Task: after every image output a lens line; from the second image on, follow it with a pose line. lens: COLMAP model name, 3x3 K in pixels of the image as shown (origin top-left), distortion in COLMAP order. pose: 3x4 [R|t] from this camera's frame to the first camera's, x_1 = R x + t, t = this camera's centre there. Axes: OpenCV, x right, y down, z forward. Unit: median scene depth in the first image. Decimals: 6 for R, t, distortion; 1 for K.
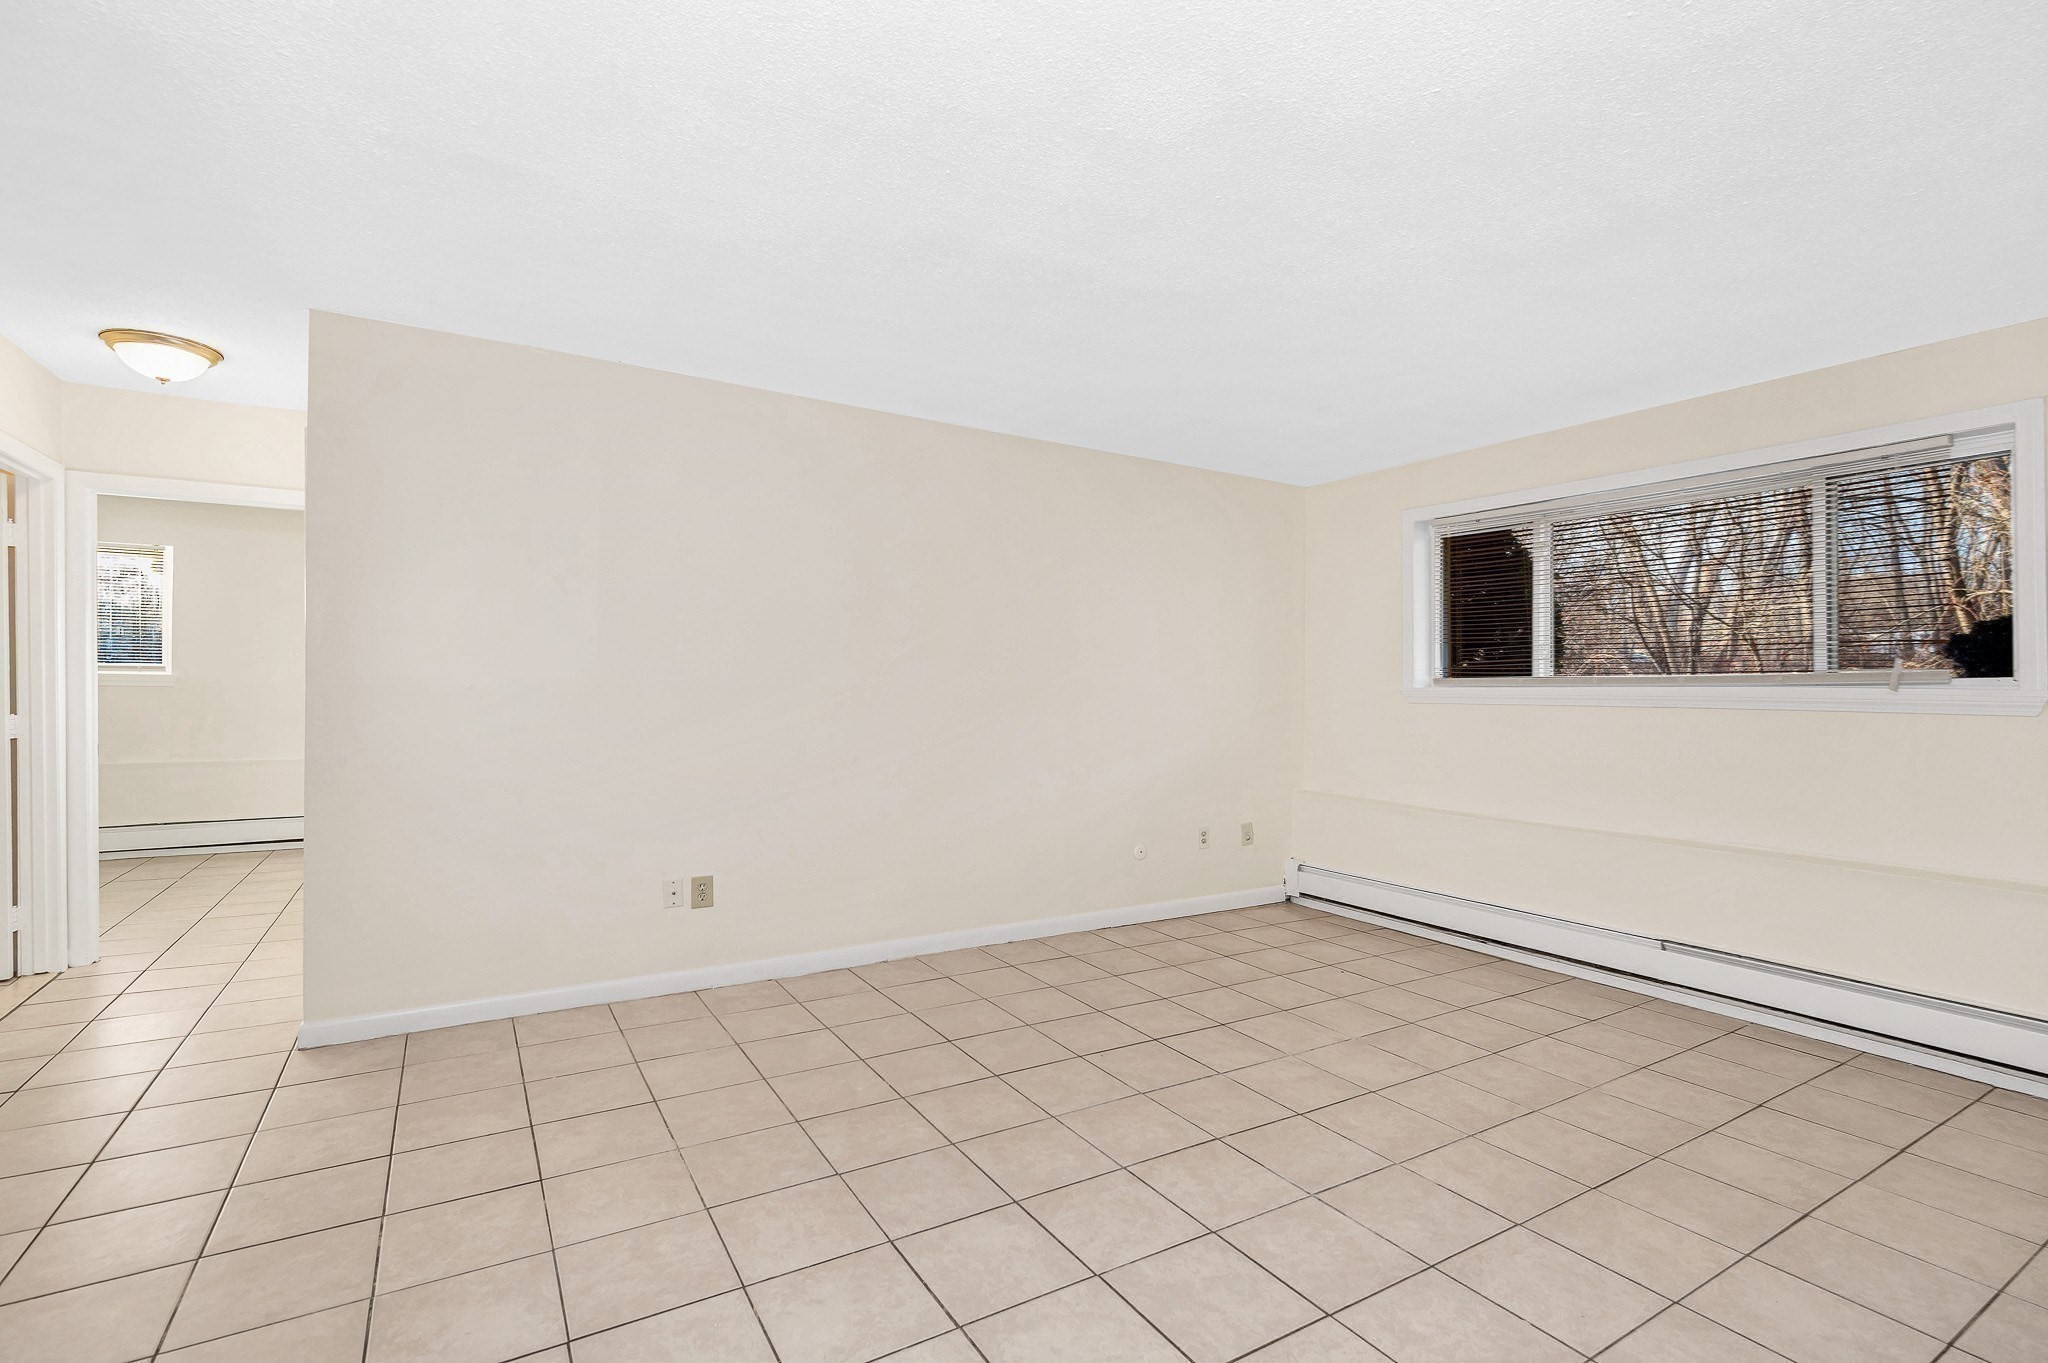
lens RADIAL K [[928.3, 0, 964.7], [0, 928.3, 681.6], [0, 0, 1]] dist [-0.005913, -0.000691]
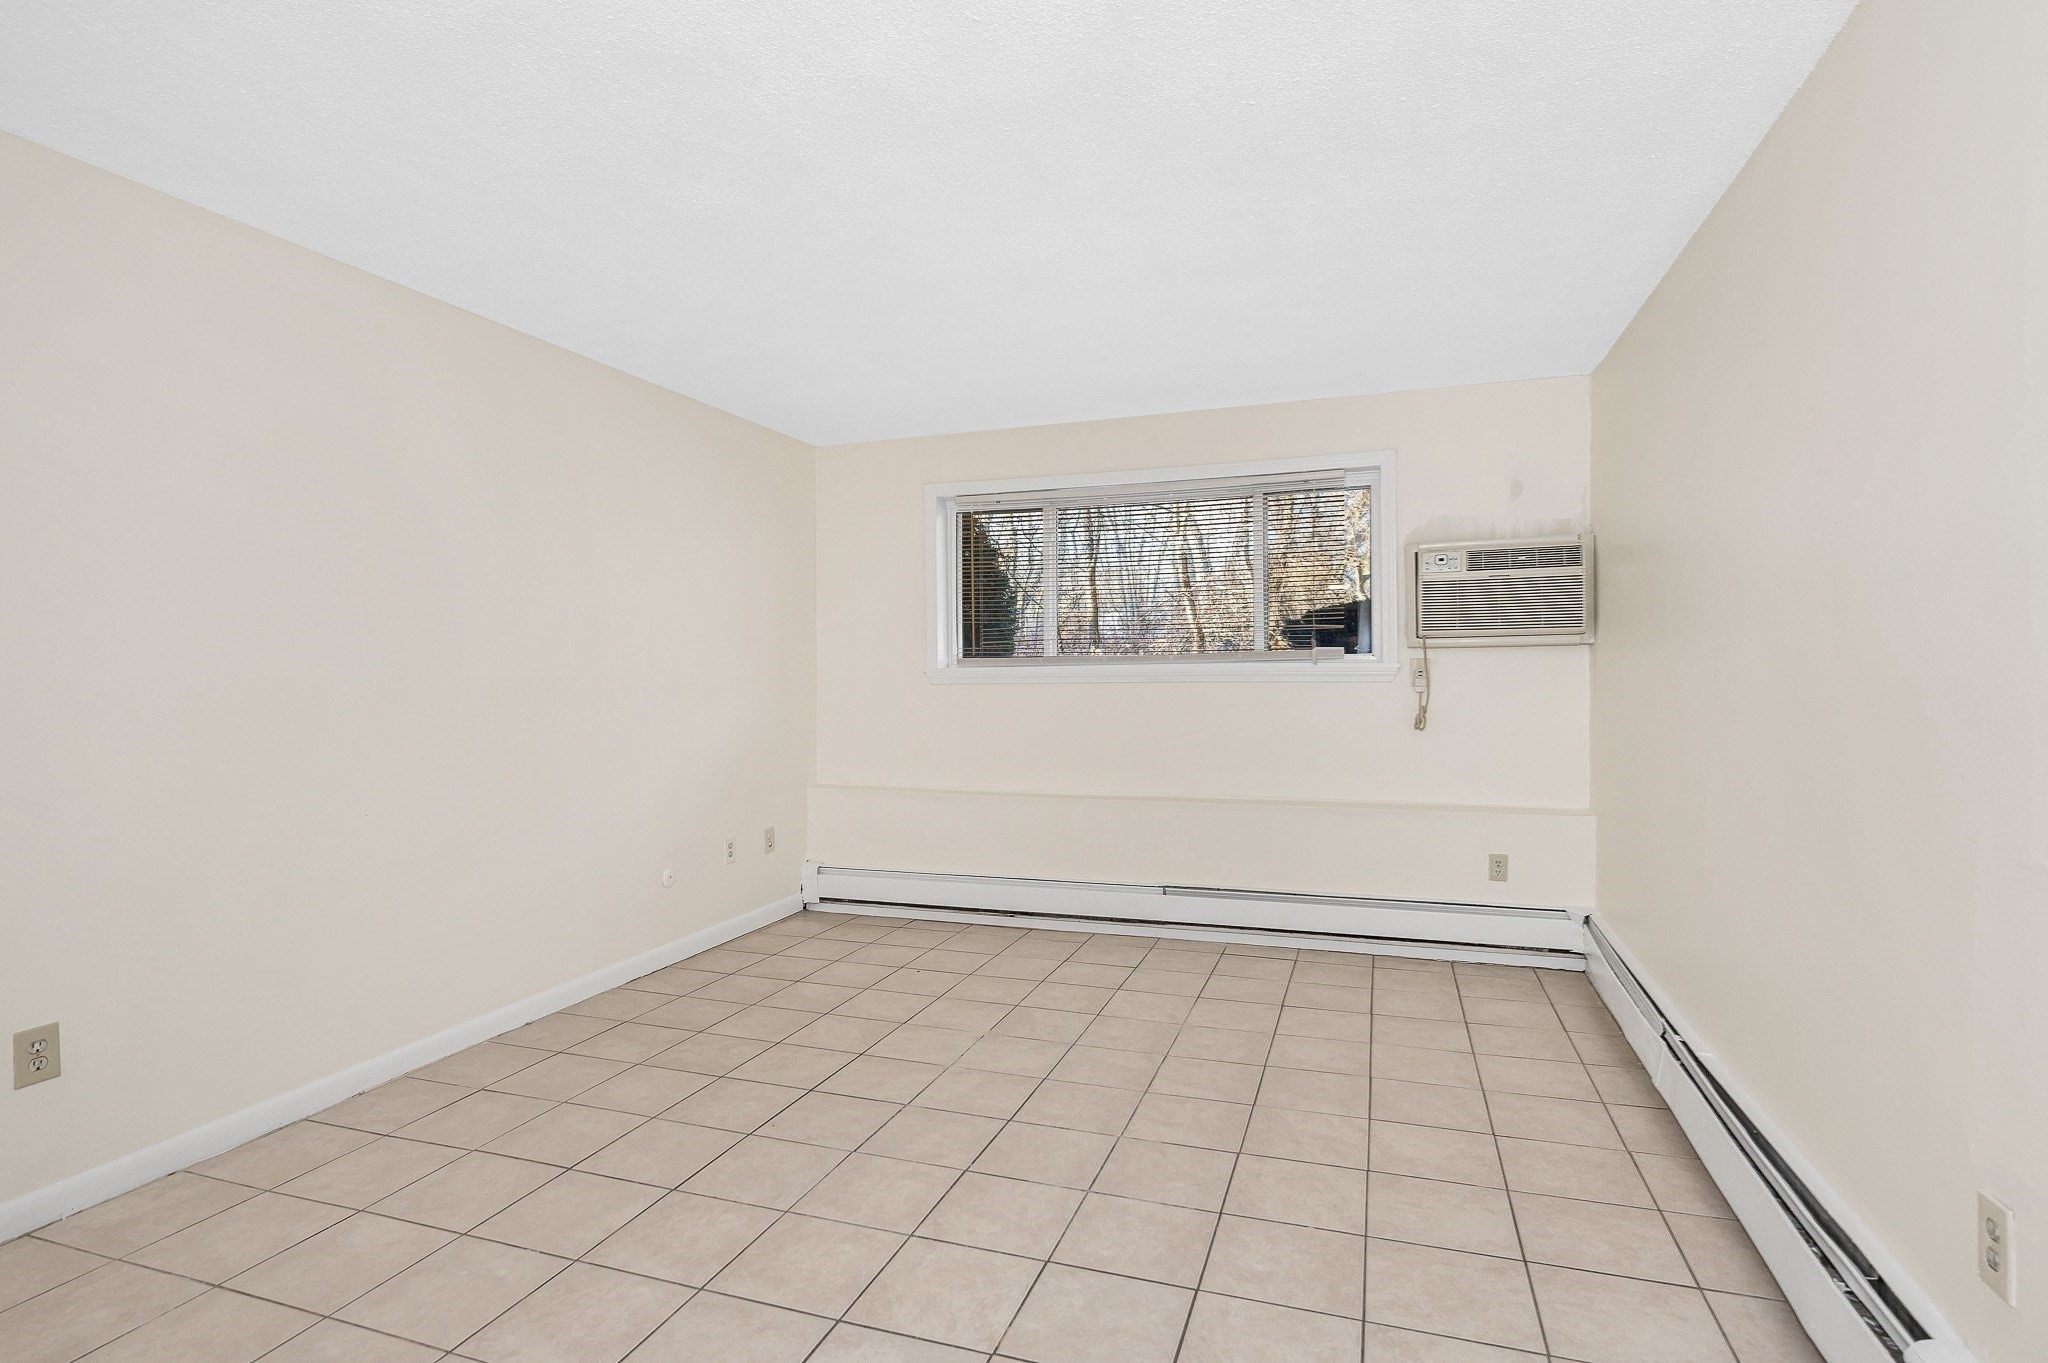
lens RADIAL K [[1086.0, 0, 1000.0], [0, 1086.0, 675.4], [0, 0, 1]] dist [-0.002525, -0.000246]
pose [[0.754621, -0.022366, 0.655779, -0.303838], [0.014373, 0.999743, 0.017558, -0.007063], [-0.656003, -0.003824, 0.754749, 0.139915]]
